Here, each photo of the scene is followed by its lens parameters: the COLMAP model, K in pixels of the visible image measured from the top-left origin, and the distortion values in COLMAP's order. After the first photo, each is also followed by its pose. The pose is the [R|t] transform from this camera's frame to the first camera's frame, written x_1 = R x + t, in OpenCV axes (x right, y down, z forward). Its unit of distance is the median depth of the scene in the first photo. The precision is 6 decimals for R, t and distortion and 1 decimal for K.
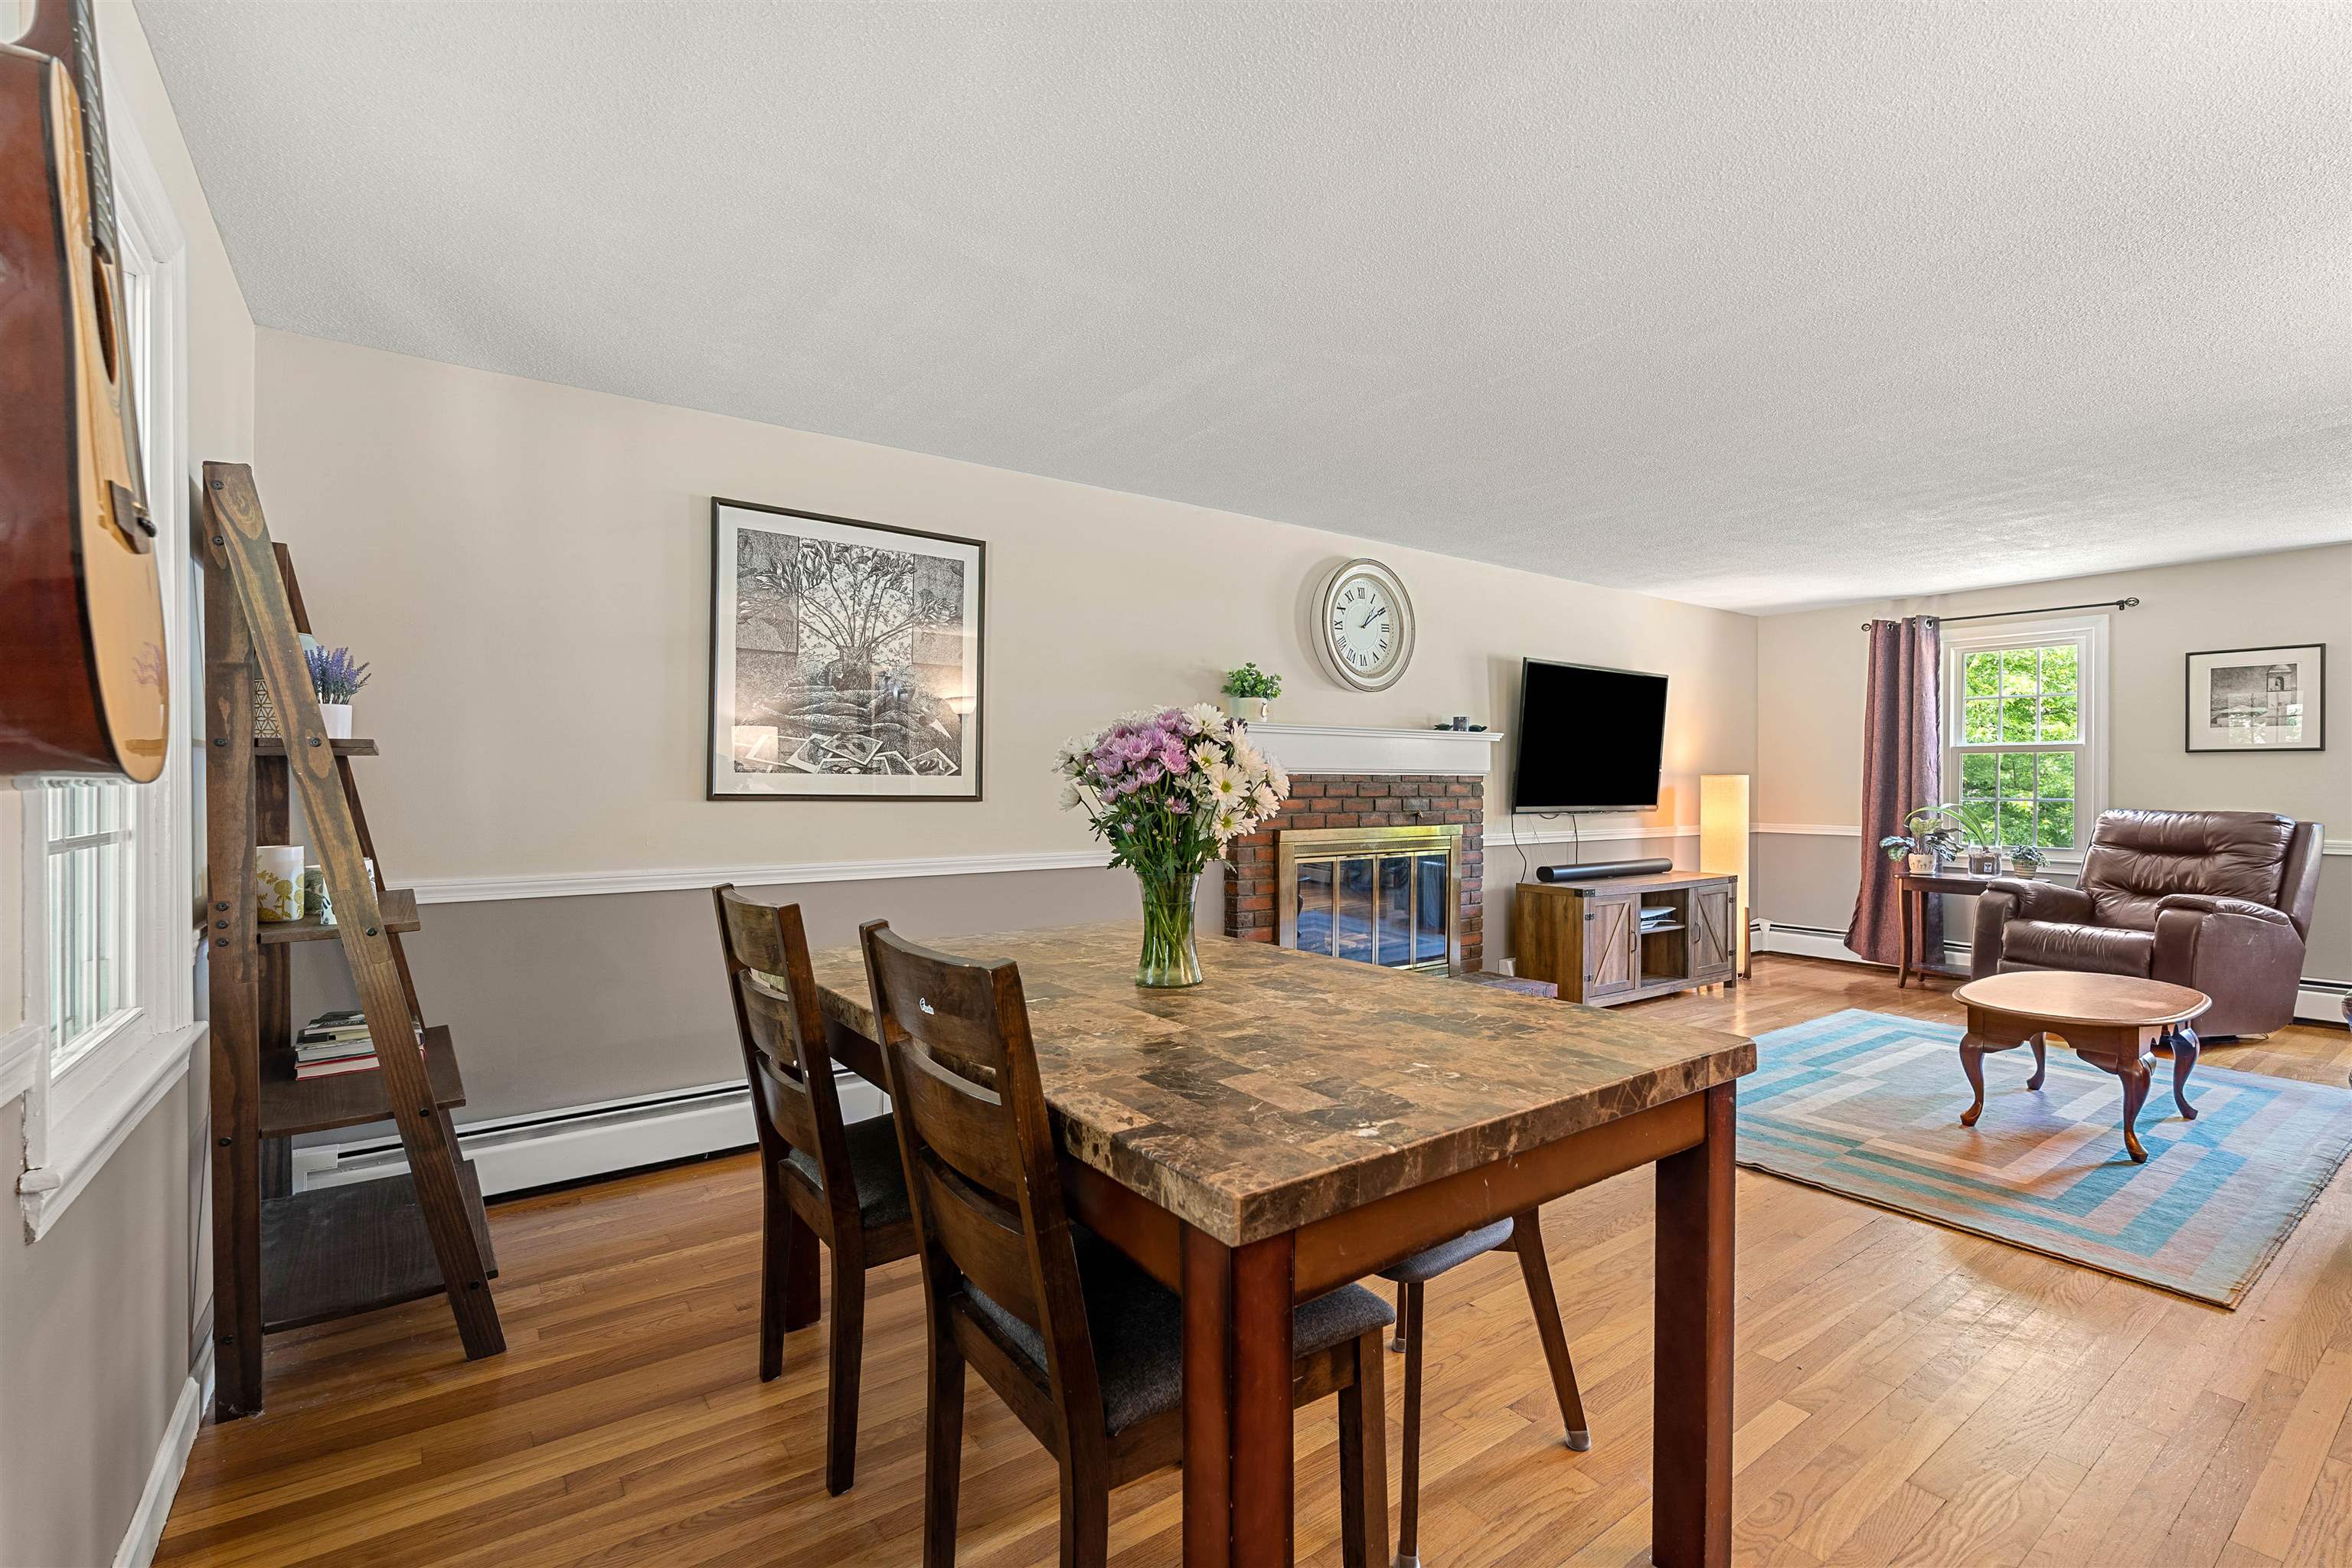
lens RADIAL K [[1054.4, 0, 1183.5], [0, 1054.4, 782.7], [0, 0, 1]] dist [-0.004449, 0.000666]
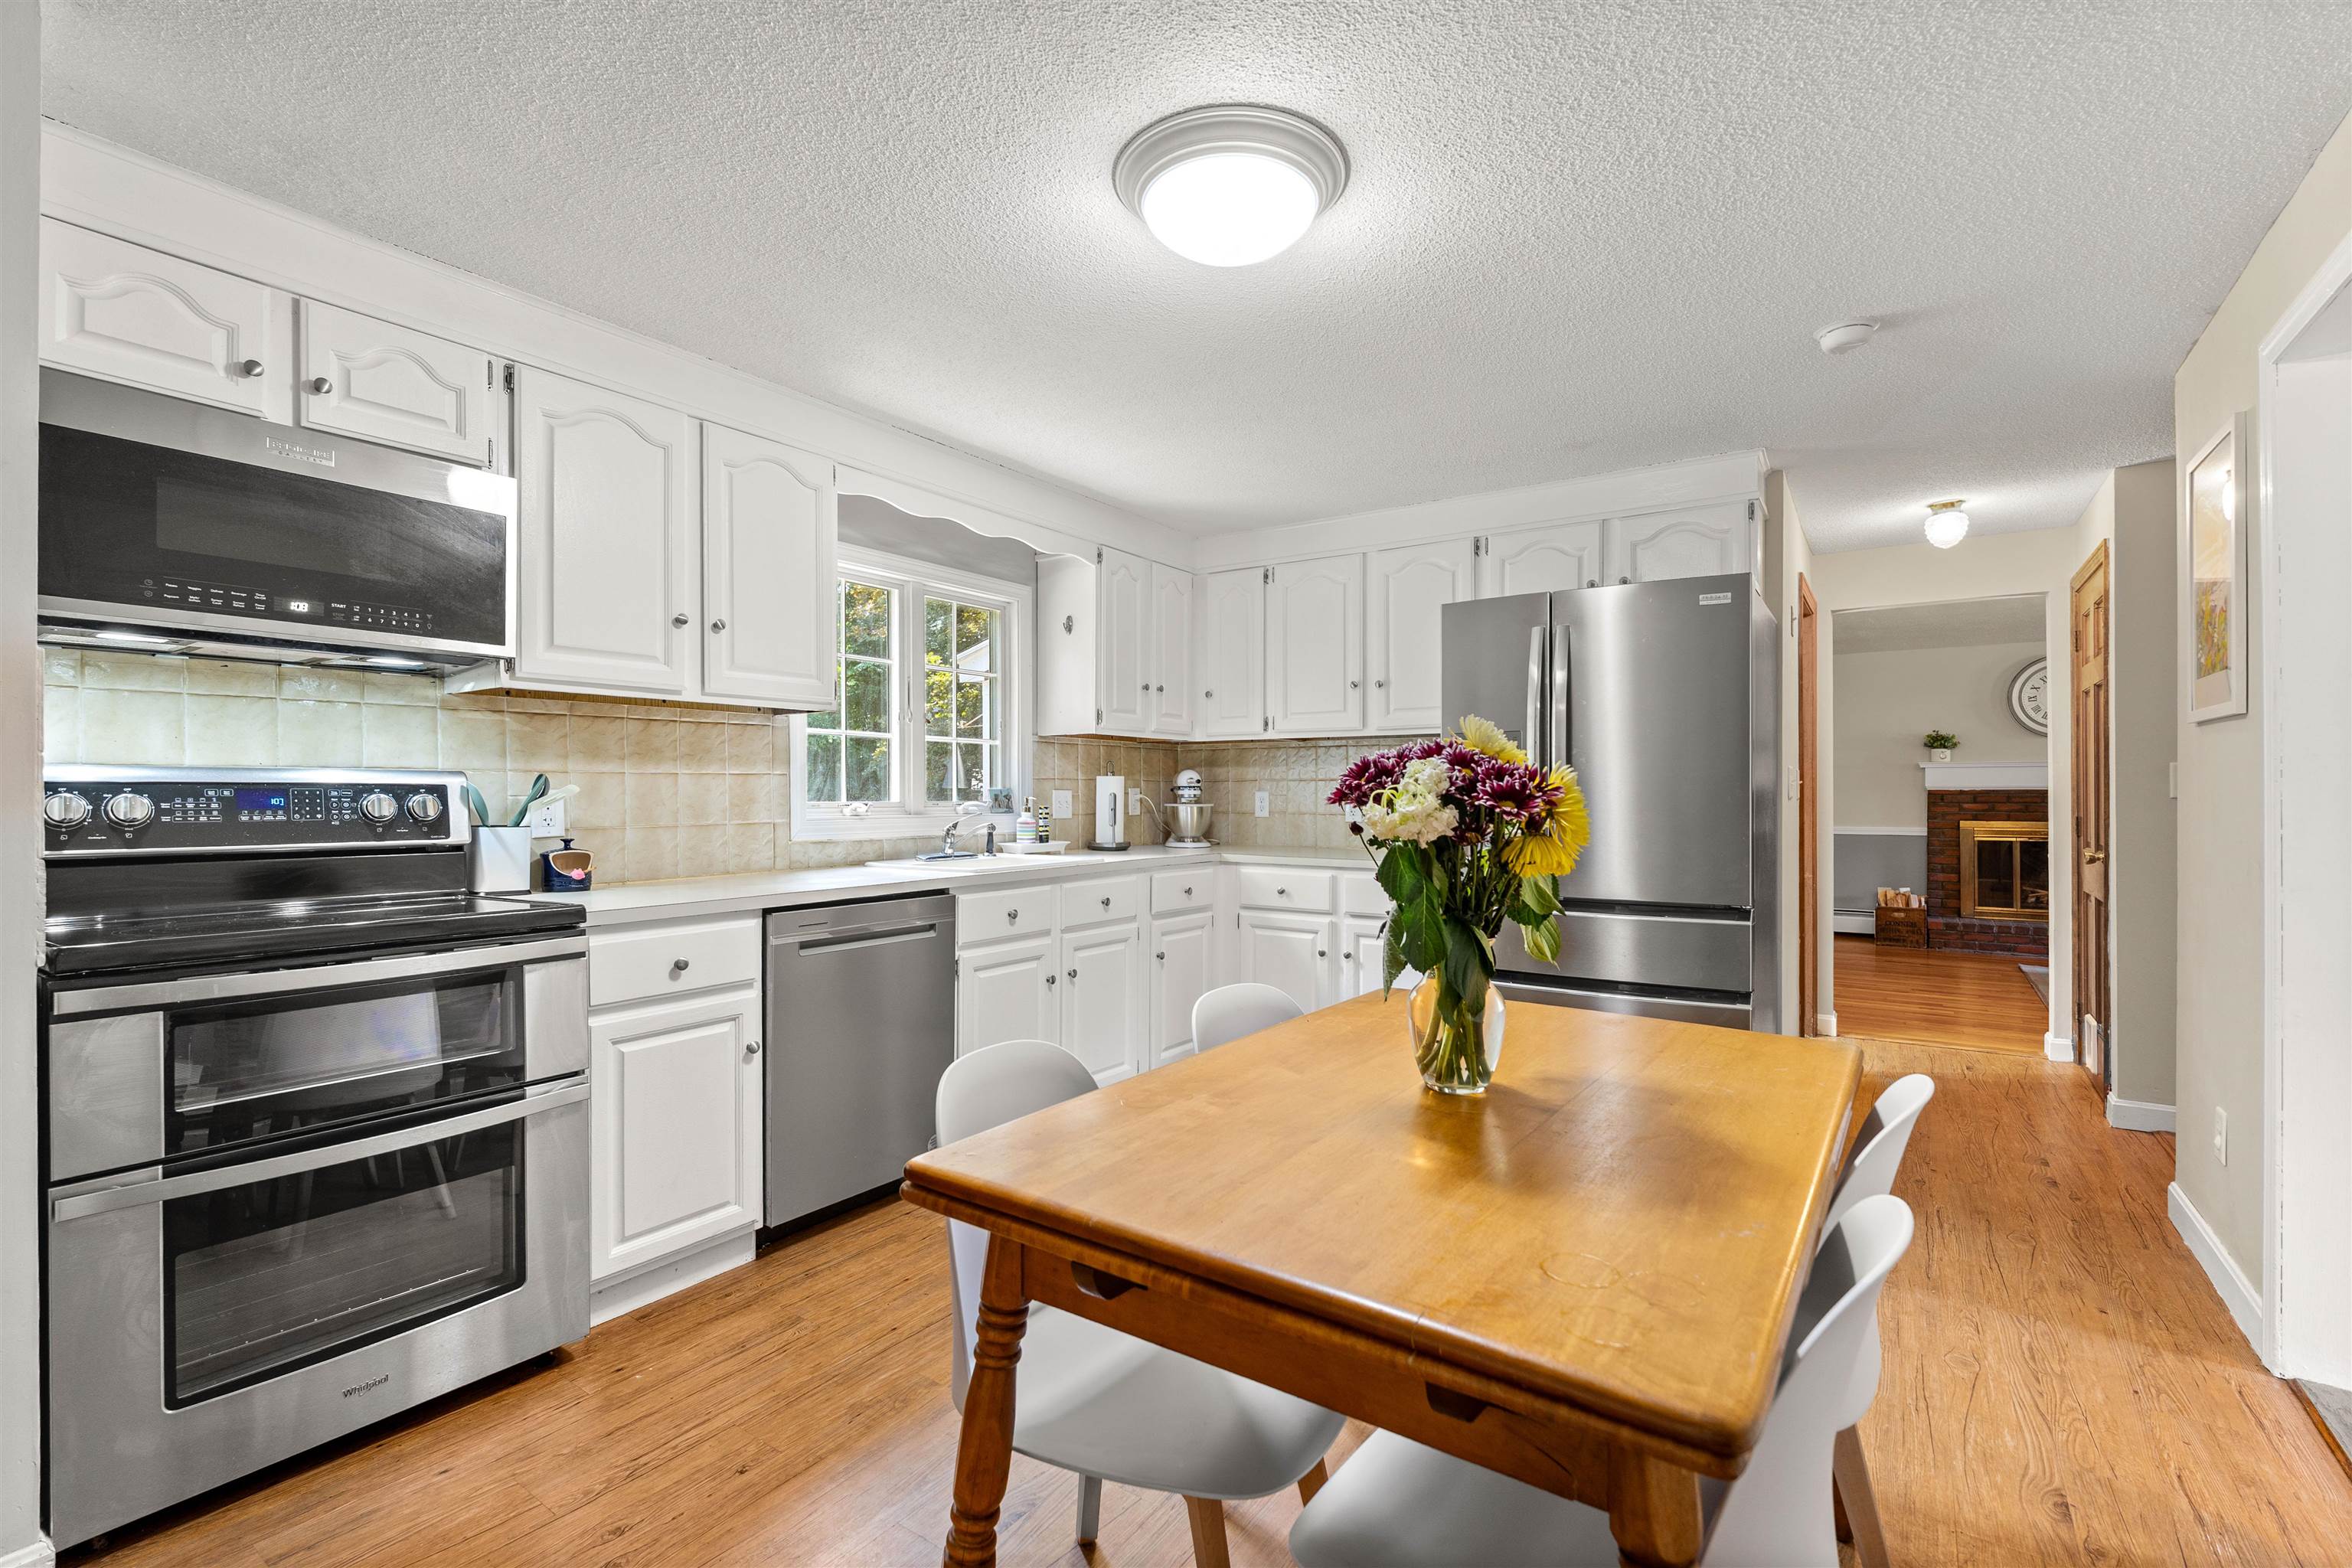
lens RADIAL K [[1054.4, 0, 1177.0], [0, 1054.4, 796.6], [0, 0, 1]] dist [-0.004449, 0.000666]
pose [[0.328315, 0.003198, -0.944563, 1.245850], [-0.000861, 0.999995, 0.003086, -0.000683], [0.944568, -0.000200, 0.328316, -0.789057]]
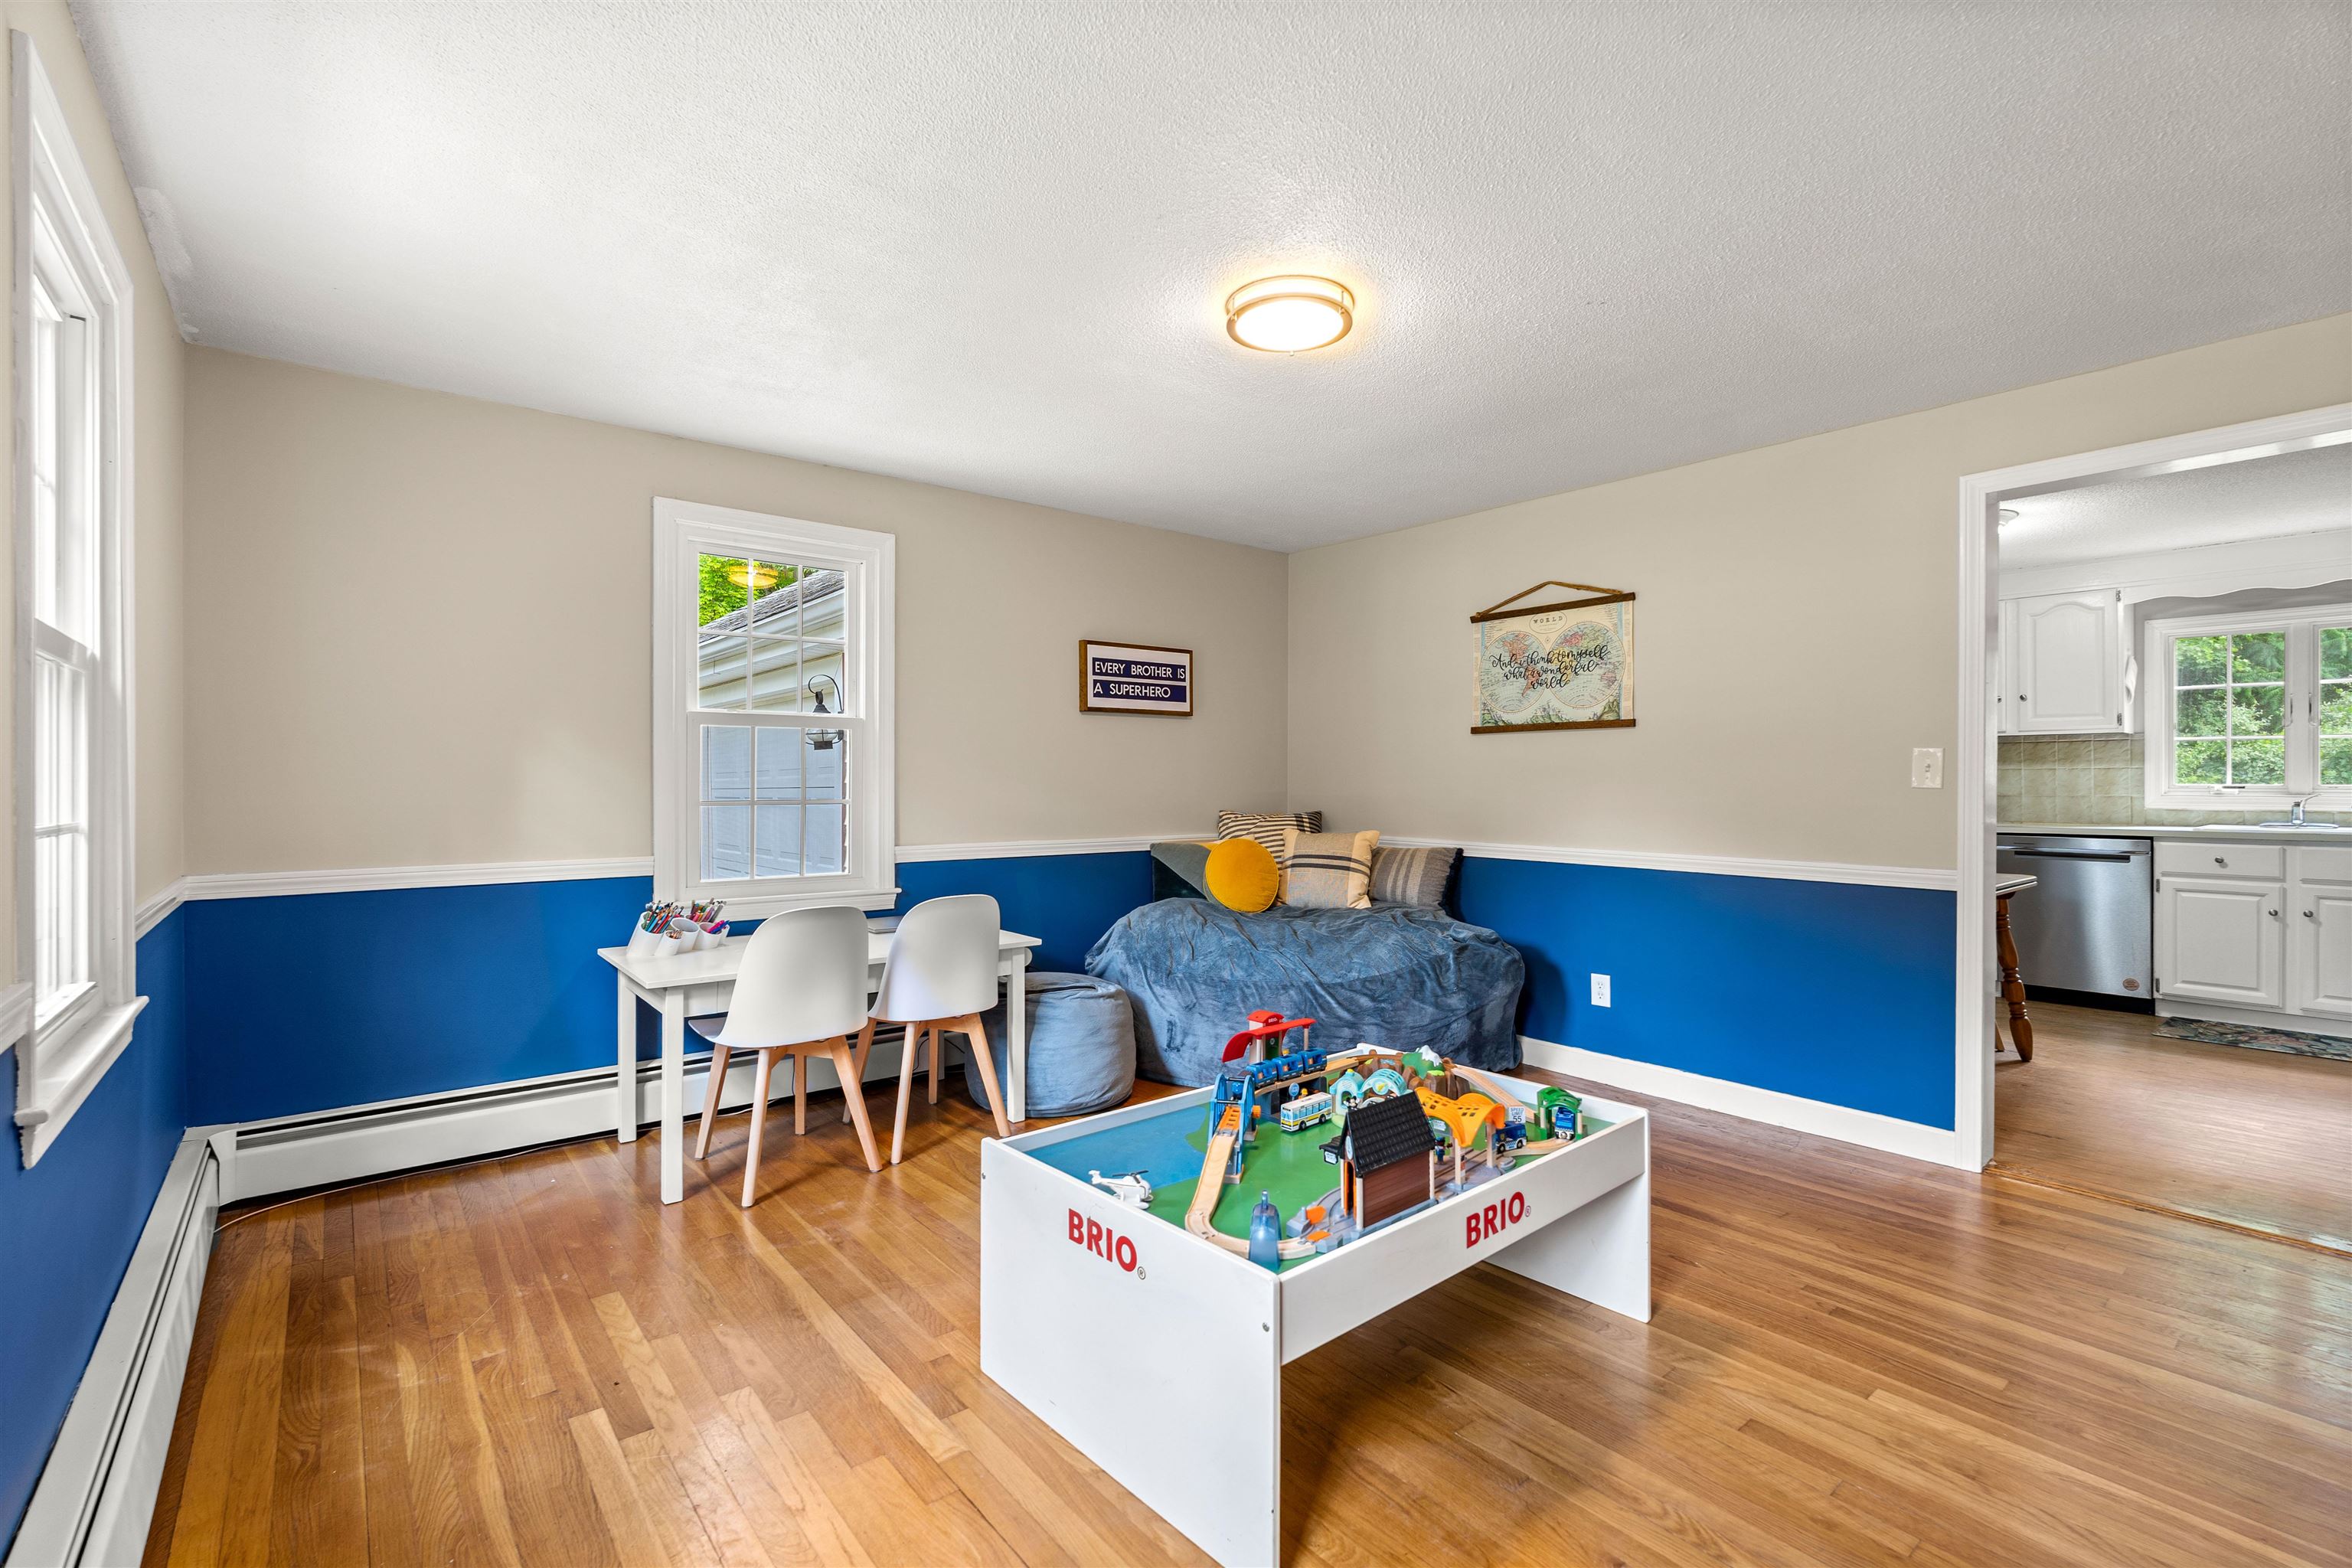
lens RADIAL K [[1054.4, 0, 1162.4], [0, 1054.4, 777.3], [0, 0, 1]] dist [-0.004449, 0.000666]
pose [[-0.998740, 0.002853, -0.050108, 1.642328], [0.002788, 0.999995, 0.001362, -0.007328], [0.050111, 0.001220, -0.998743, 0.295651]]
